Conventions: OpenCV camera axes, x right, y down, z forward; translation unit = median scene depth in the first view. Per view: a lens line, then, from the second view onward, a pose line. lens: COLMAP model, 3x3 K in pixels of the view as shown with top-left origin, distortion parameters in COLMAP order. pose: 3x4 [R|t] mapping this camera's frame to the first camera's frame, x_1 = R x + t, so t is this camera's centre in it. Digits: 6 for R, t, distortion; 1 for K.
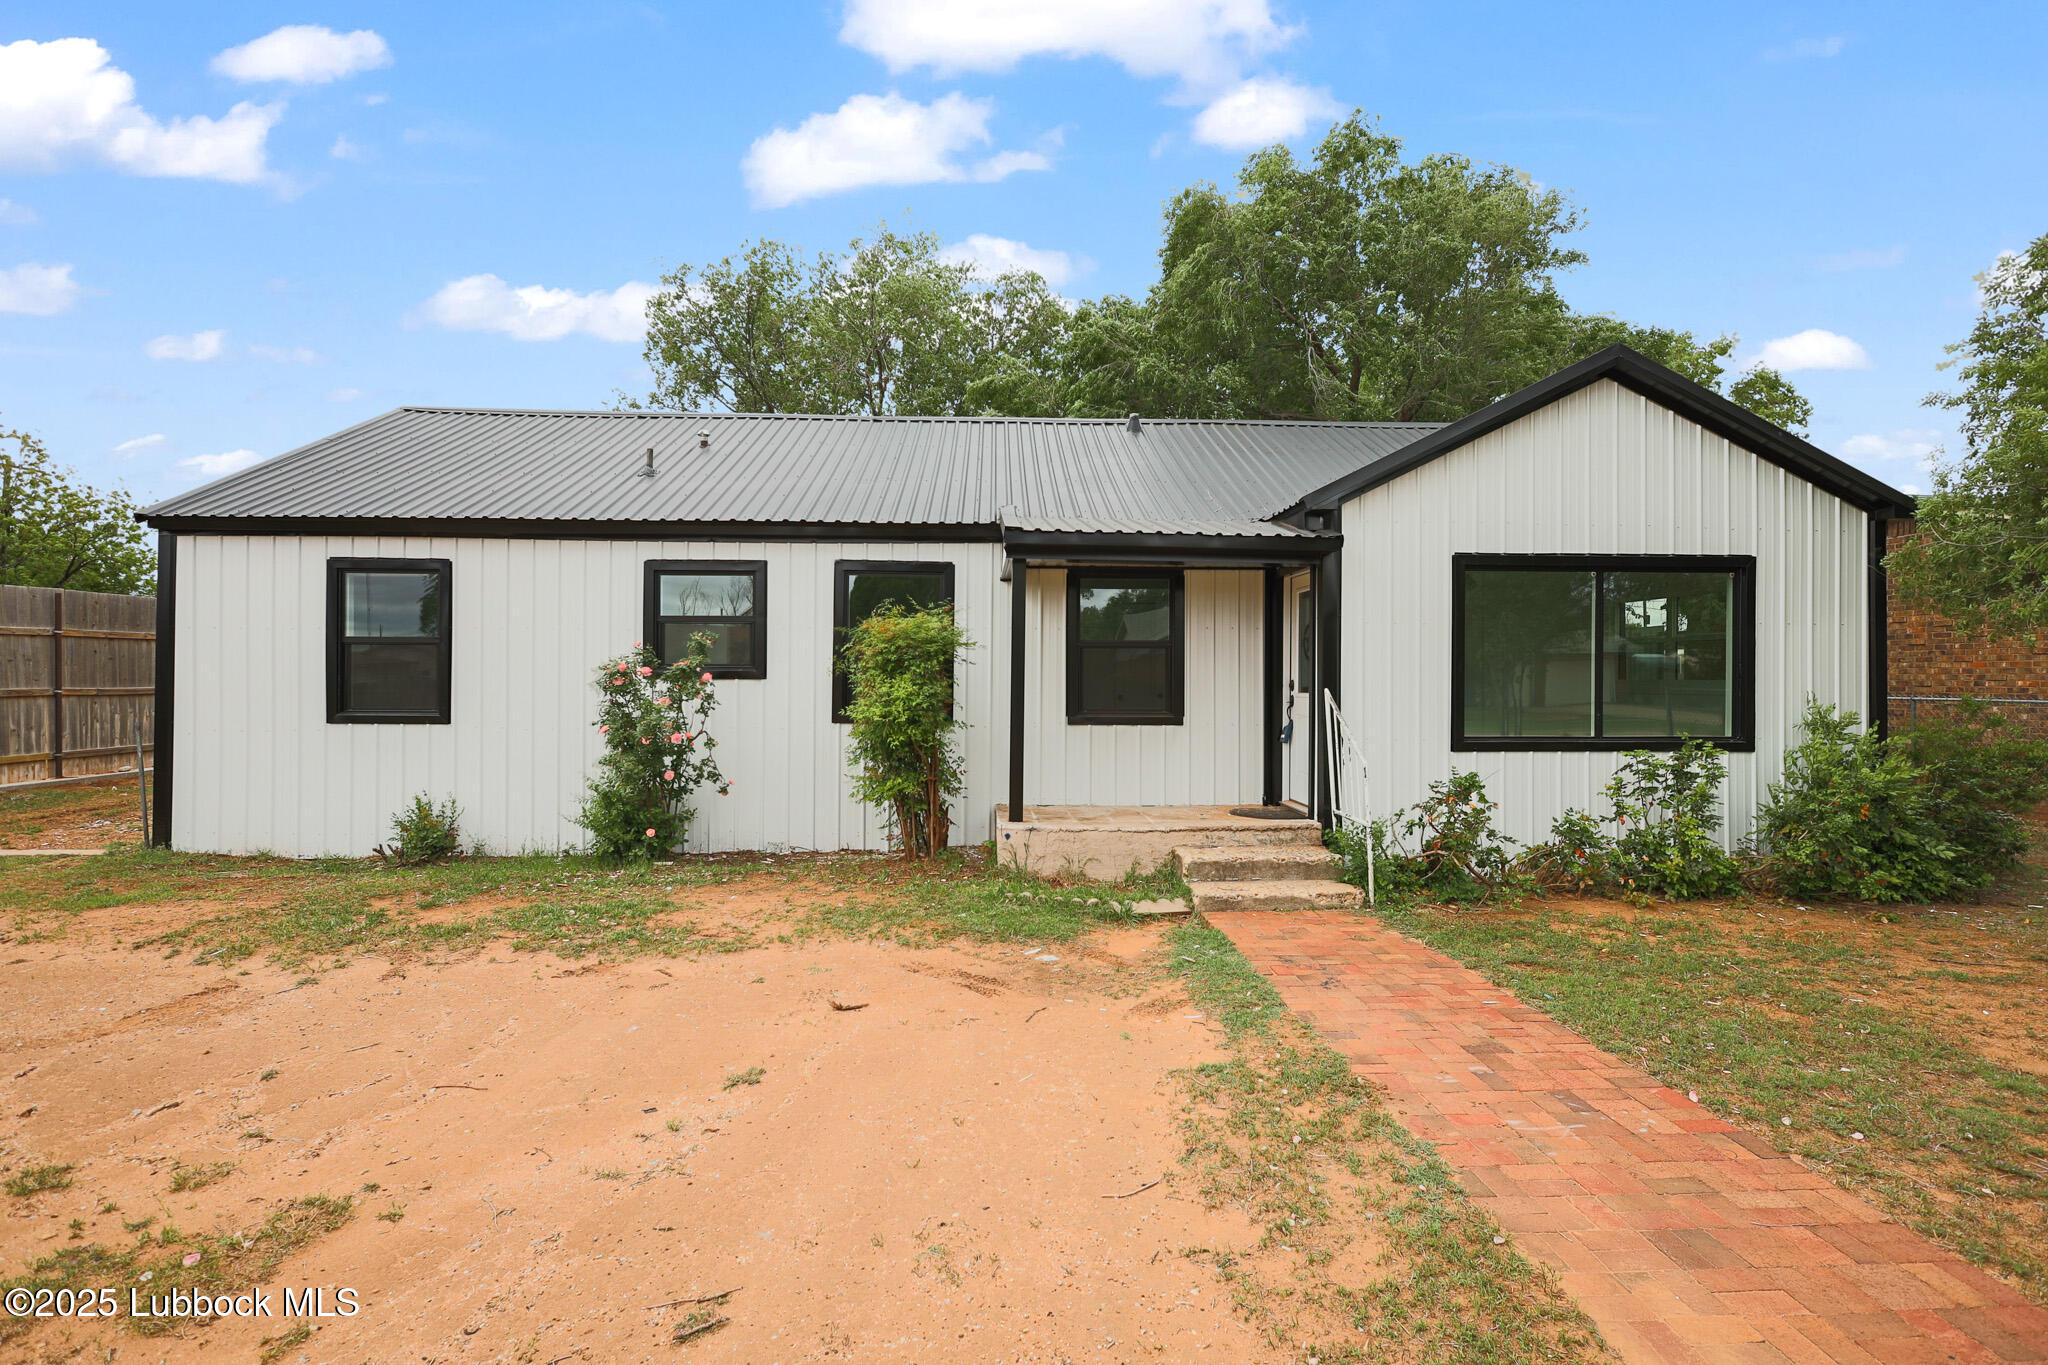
lens RADIAL K [[1038.9, 0, 1076.9], [0, 1038.9, 680.7], [0, 0, 1]] dist [-0.000765, 0.000237]
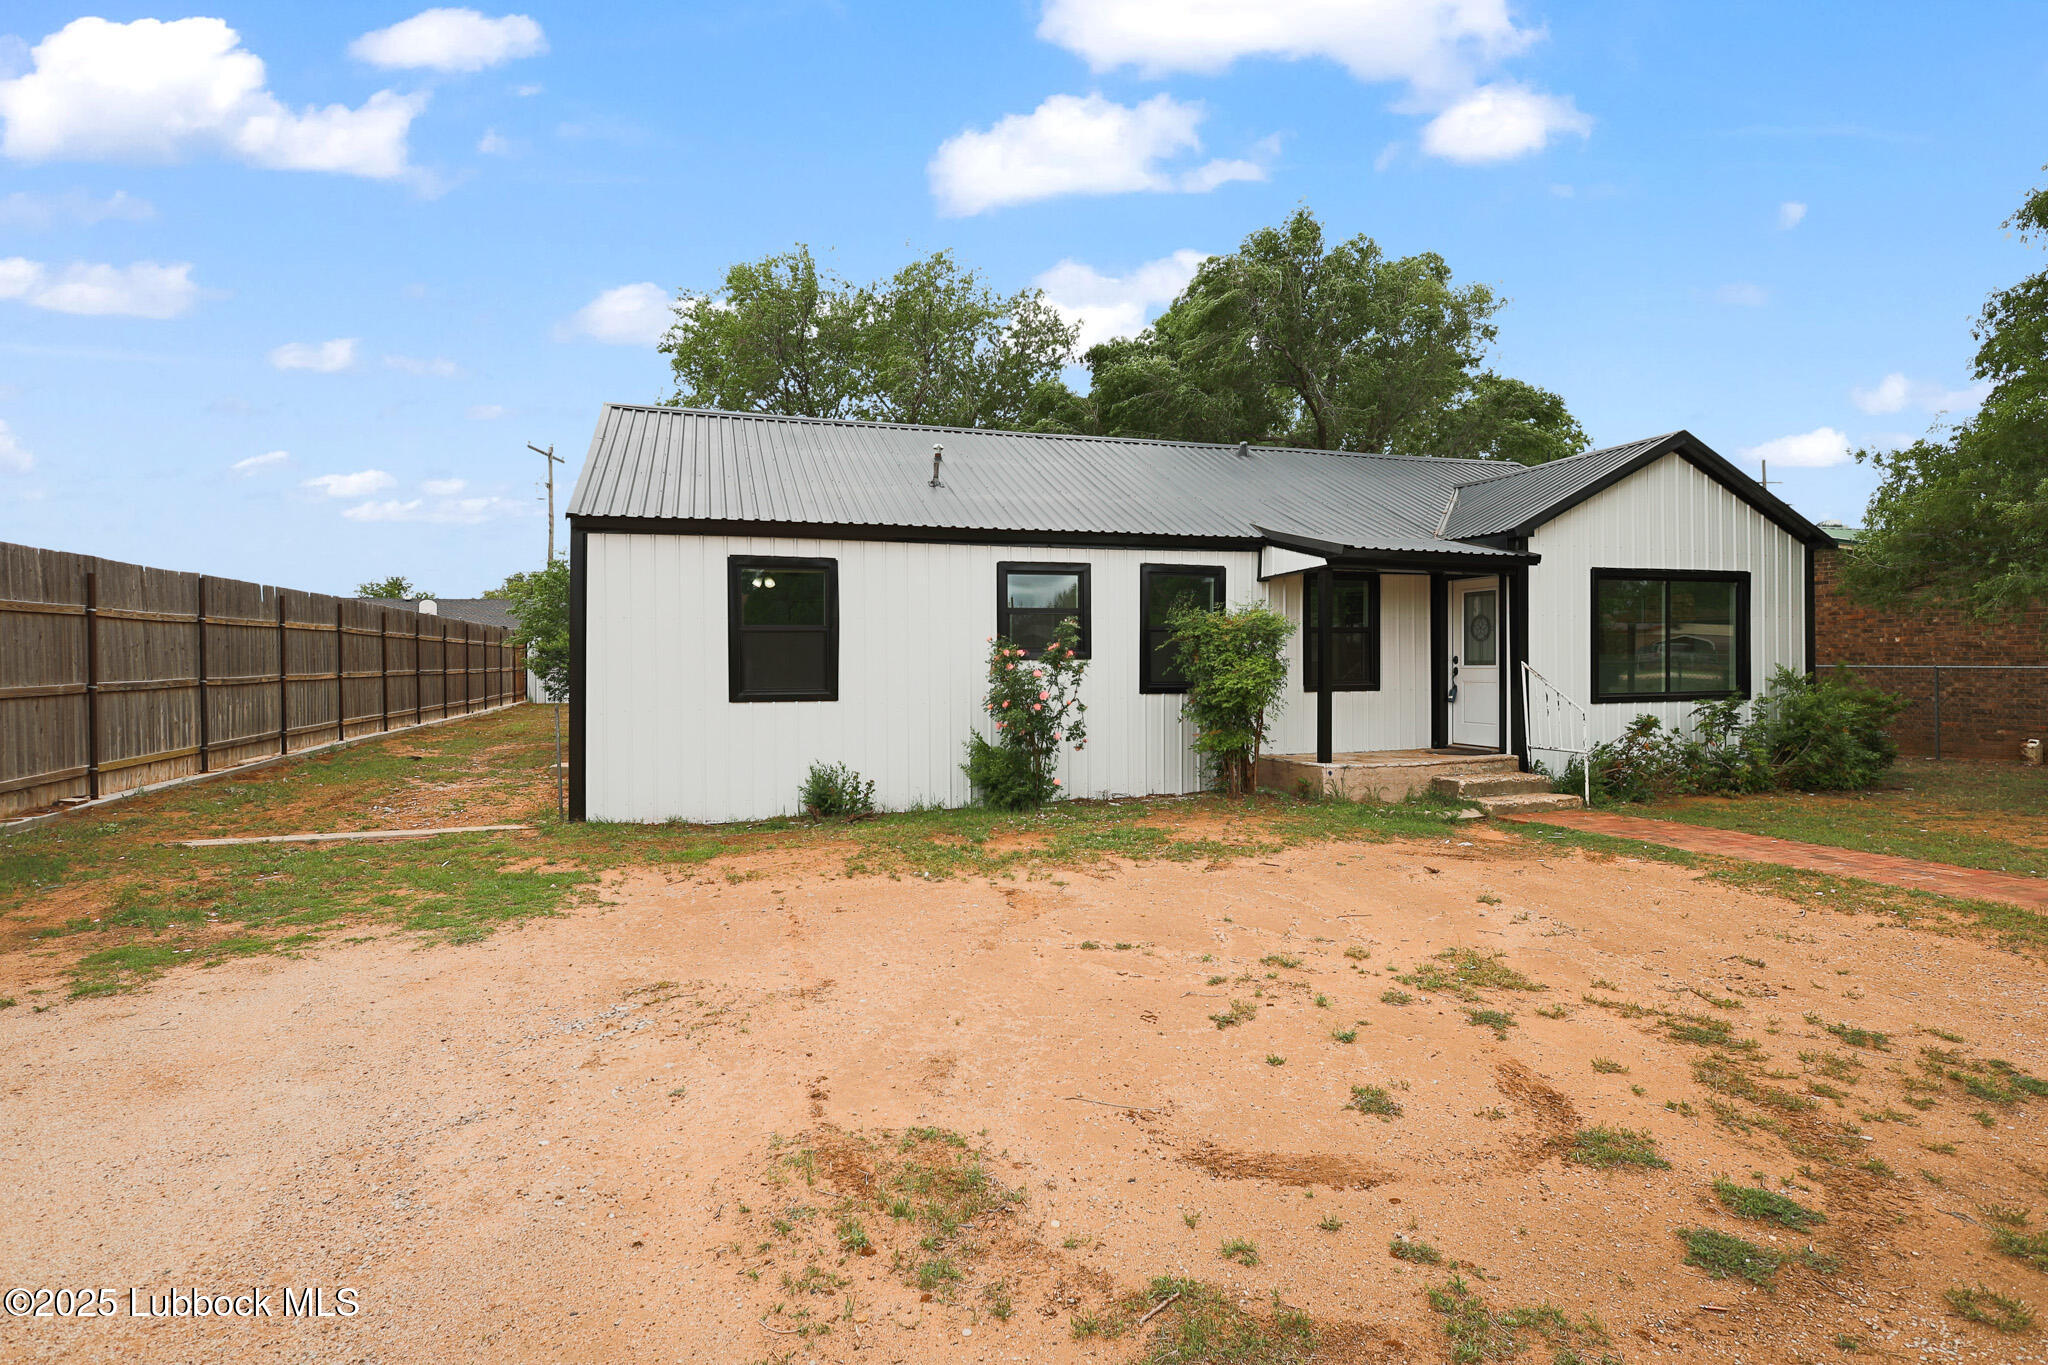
lens RADIAL K [[1038.9, 0, 1038.5], [0, 1038.9, 667.5], [0, 0, 1]] dist [-0.000765, 0.000237]
pose [[0.964485, -0.011022, 0.263909, -0.699052], [0.011600, 0.999933, -0.000632, 0.008474], [-0.263885, 0.003671, 0.964547, -0.181947]]
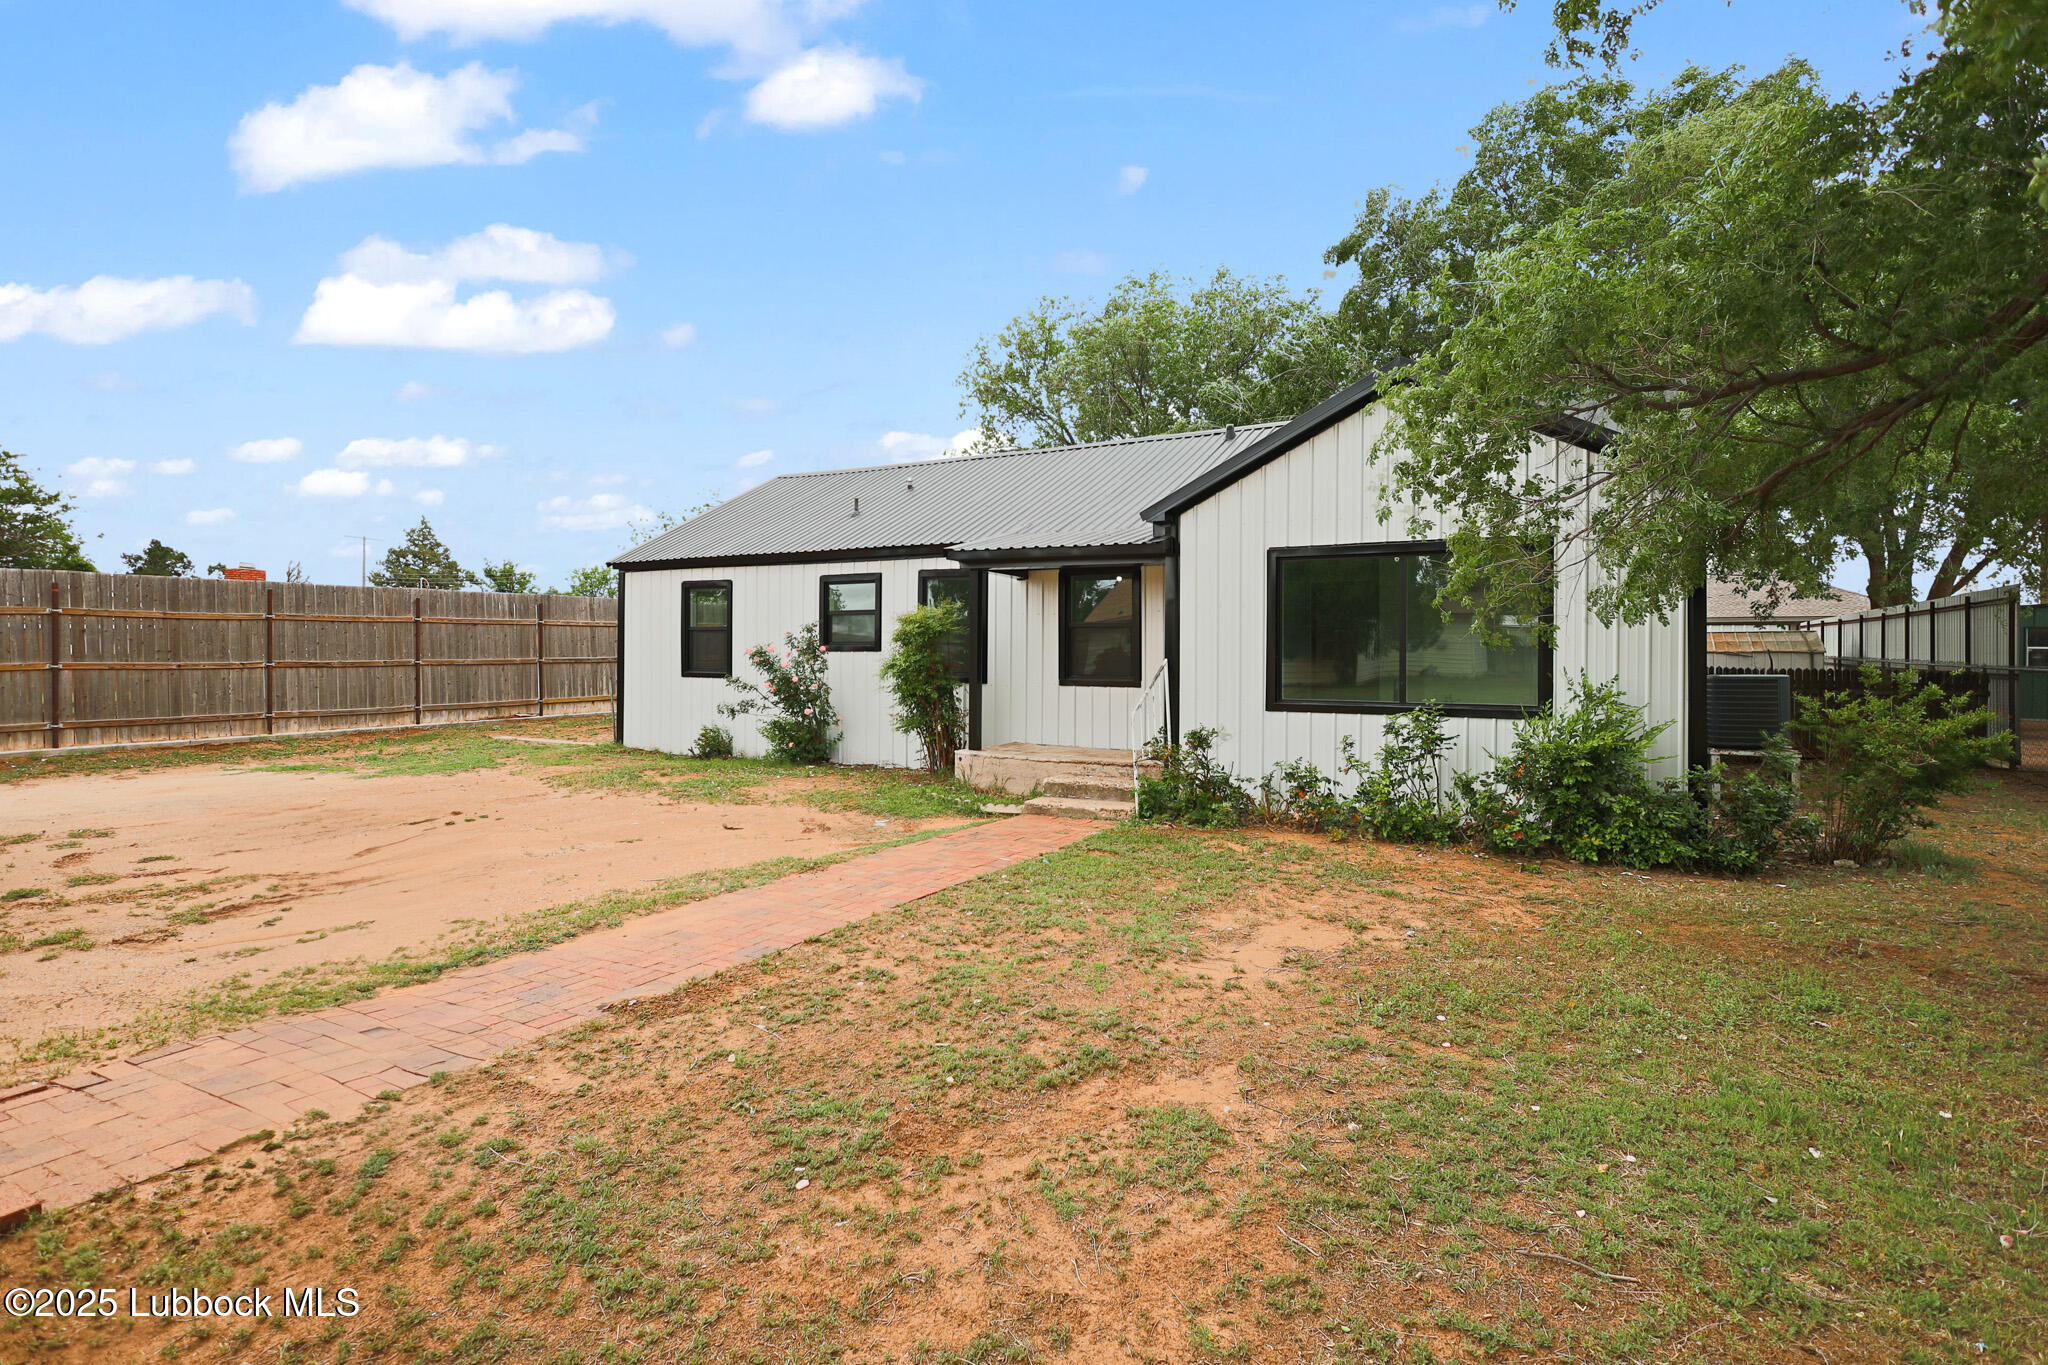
lens RADIAL K [[1038.9, 0, 1038.0], [0, 1038.9, 674.1], [0, 0, 1]] dist [-0.000765, 0.000237]
pose [[0.846450, 0.012797, -0.532315, 0.714283], [-0.005028, 0.999859, 0.016042, 0.006089], [0.532445, -0.010903, 0.846394, -0.156276]]
